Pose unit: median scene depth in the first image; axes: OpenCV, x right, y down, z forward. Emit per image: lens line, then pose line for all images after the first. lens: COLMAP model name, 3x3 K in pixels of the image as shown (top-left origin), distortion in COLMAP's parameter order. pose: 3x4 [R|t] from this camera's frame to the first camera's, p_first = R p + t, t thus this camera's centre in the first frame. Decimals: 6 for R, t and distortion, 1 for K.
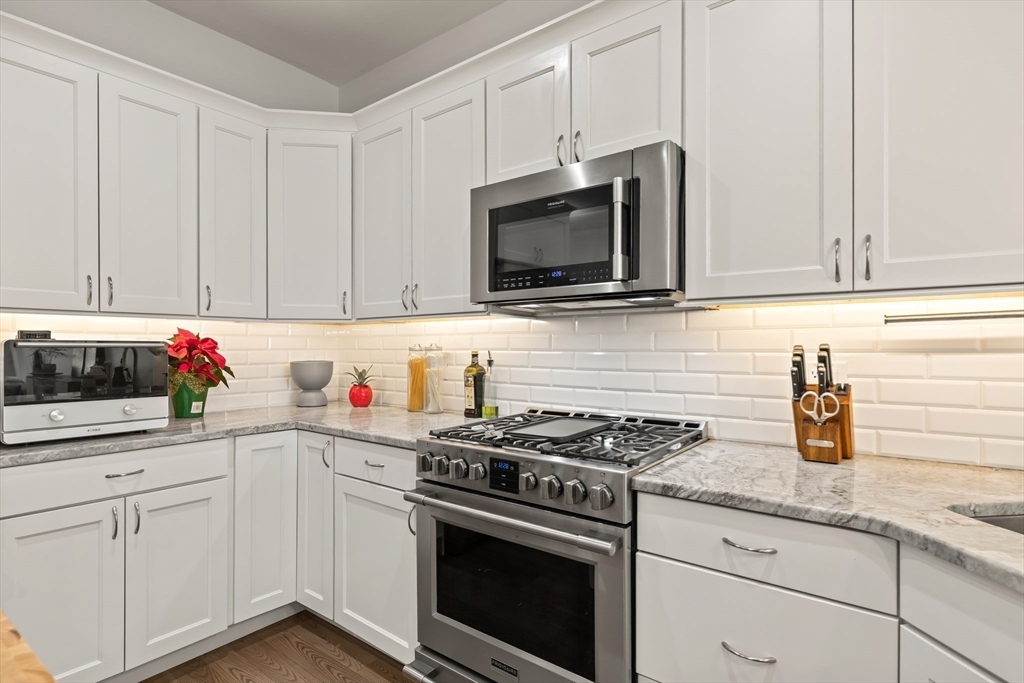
lens RADIAL K [[522.5, 0, 506.0], [0, 522.5, 345.8], [0, 0, 1]] dist [0.006420, -0.000111]
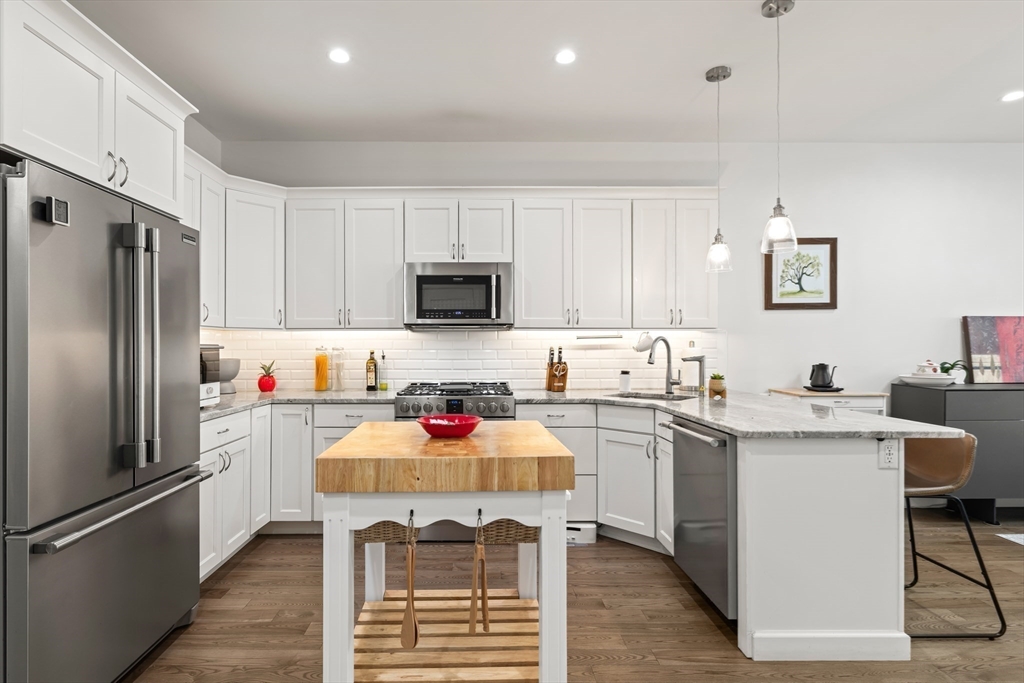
lens RADIAL K [[522.5, 0, 492.8], [0, 522.5, 341.5], [0, 0, 1]] dist [0.006420, -0.000111]
pose [[0.781595, 0.003803, 0.623775, -1.041709], [-0.000093, 0.999982, -0.005981, -0.010500], [-0.623786, 0.004617, 0.781581, -0.679332]]
